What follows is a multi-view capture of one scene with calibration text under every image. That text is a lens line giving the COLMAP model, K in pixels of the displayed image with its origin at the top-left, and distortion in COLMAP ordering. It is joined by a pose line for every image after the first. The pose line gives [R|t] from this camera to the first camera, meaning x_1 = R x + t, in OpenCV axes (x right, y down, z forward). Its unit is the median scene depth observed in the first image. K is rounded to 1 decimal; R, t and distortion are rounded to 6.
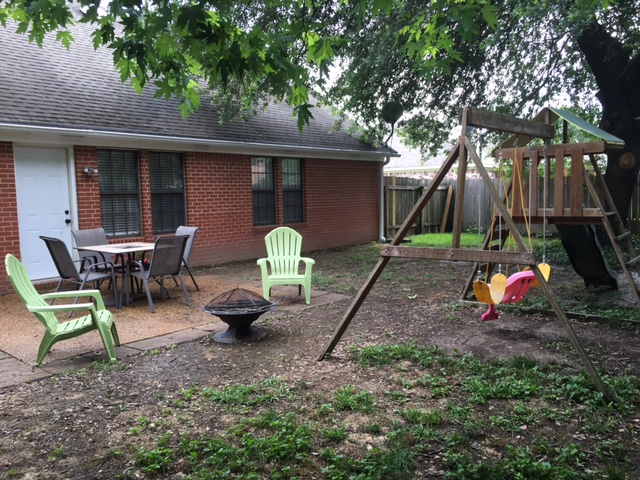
lens RADIAL K [[542.3, 0, 319.9], [0, 542.3, 238.6], [0, 0, 1]] dist [0.054491, -0.003724]
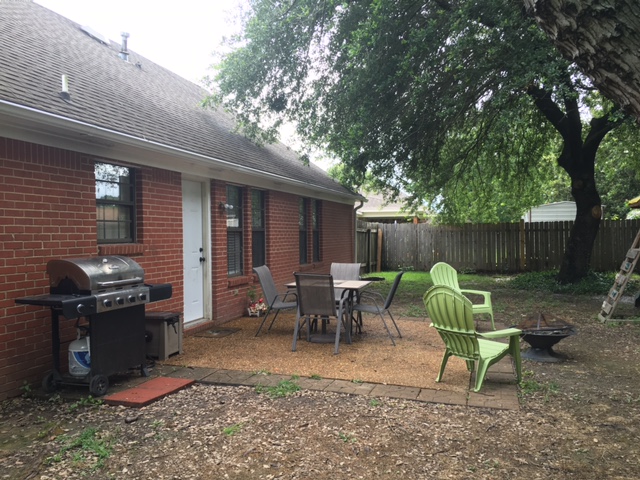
lens RADIAL K [[542.3, 0, 319.5], [0, 542.3, 239.8], [0, 0, 1]] dist [0.054491, -0.003724]
pose [[0.920672, 0.010905, 0.390185, -0.636049], [0.019696, 0.997038, -0.074340, 0.007274], [-0.389840, 0.076127, 0.917731, 0.077581]]
